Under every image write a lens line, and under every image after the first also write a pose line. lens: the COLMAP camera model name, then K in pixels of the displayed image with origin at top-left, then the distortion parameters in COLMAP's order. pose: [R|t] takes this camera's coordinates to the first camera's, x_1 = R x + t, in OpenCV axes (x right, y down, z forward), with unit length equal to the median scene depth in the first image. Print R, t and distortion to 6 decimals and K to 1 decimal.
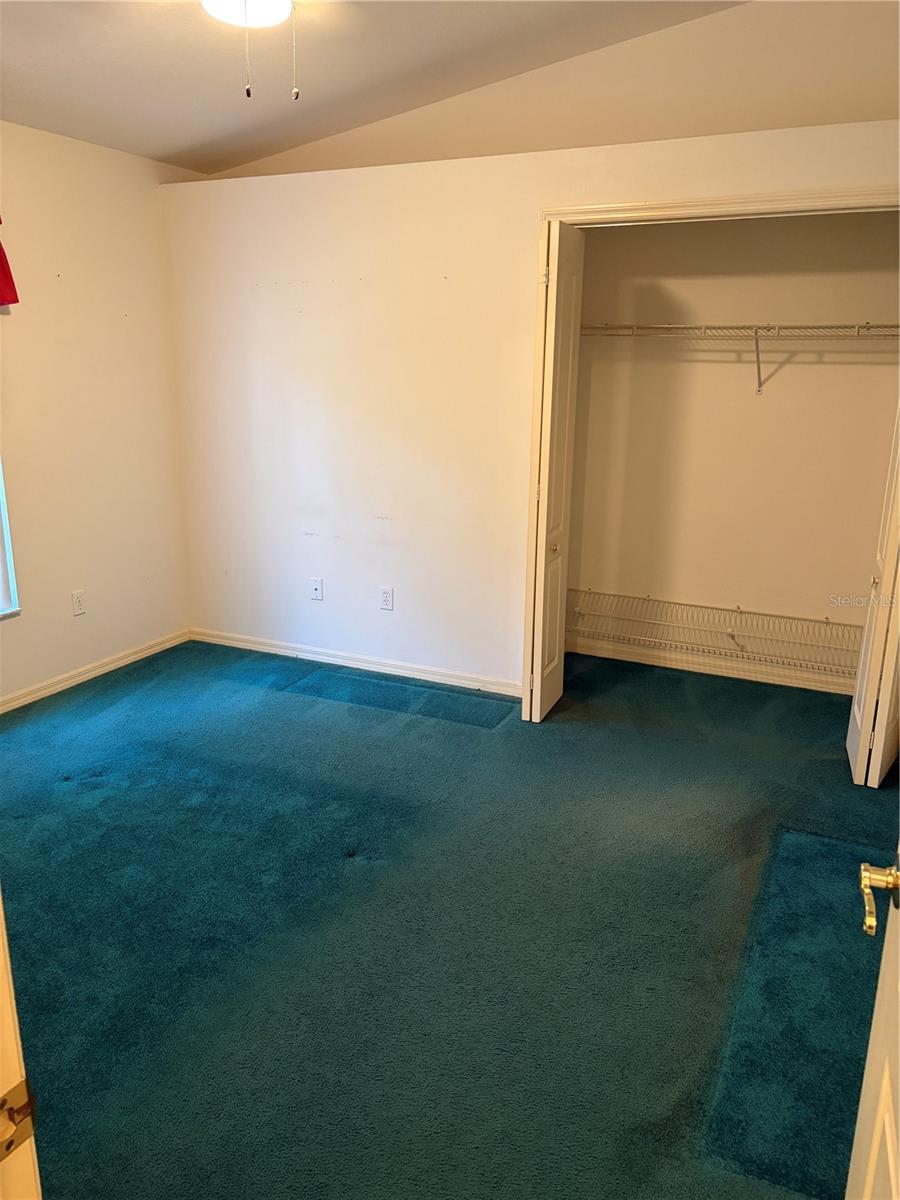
lens RADIAL K [[913.1, 0, 447.5], [0, 913.1, 600.8], [0, 0, 1]] dist [0.052215, -0.057768]
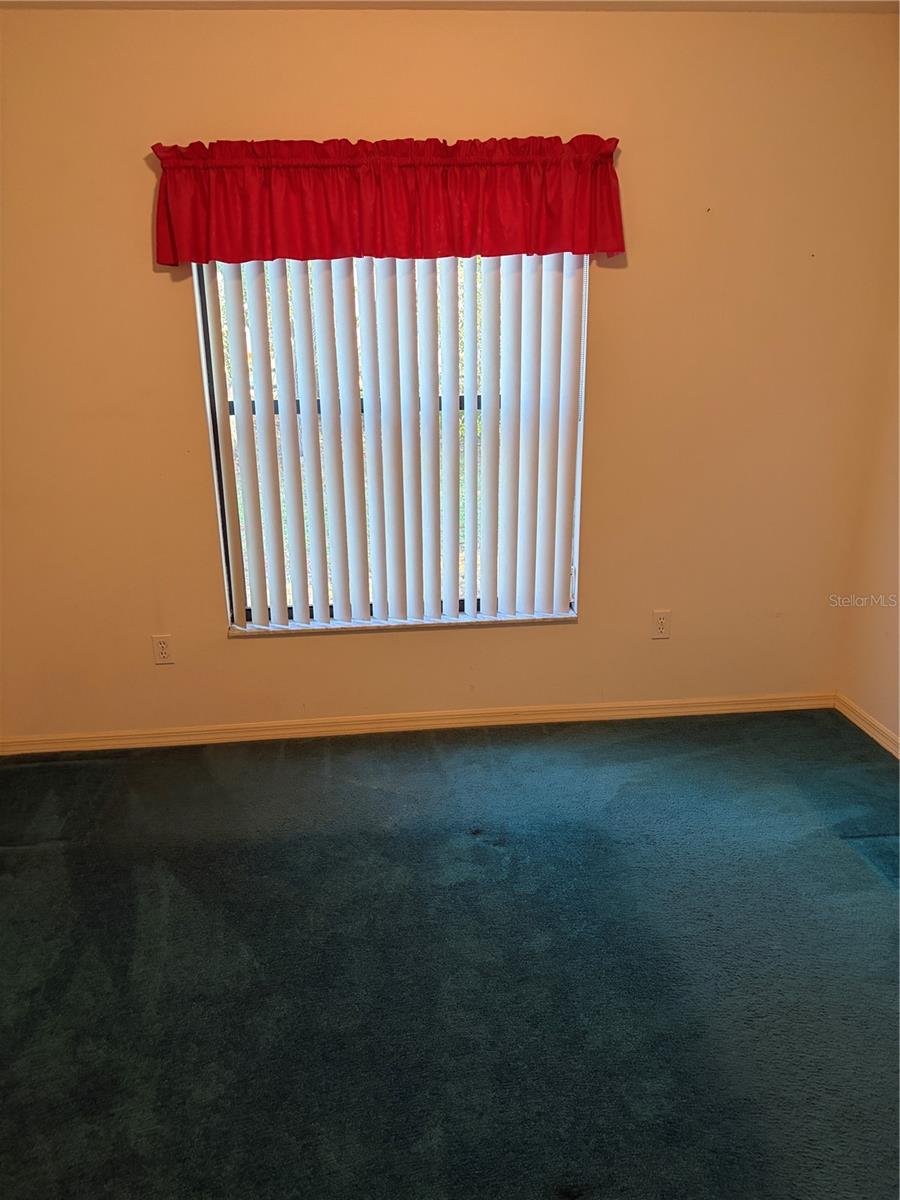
lens RADIAL K [[913.1, 0, 449.7], [0, 913.1, 593.9], [0, 0, 1]] dist [0.052215, -0.057768]
pose [[0.508421, 0.228028, -0.830368, 0.176674], [-0.195625, 0.969674, 0.146505, -0.110157], [0.838593, 0.087955, 0.537611, 0.425351]]
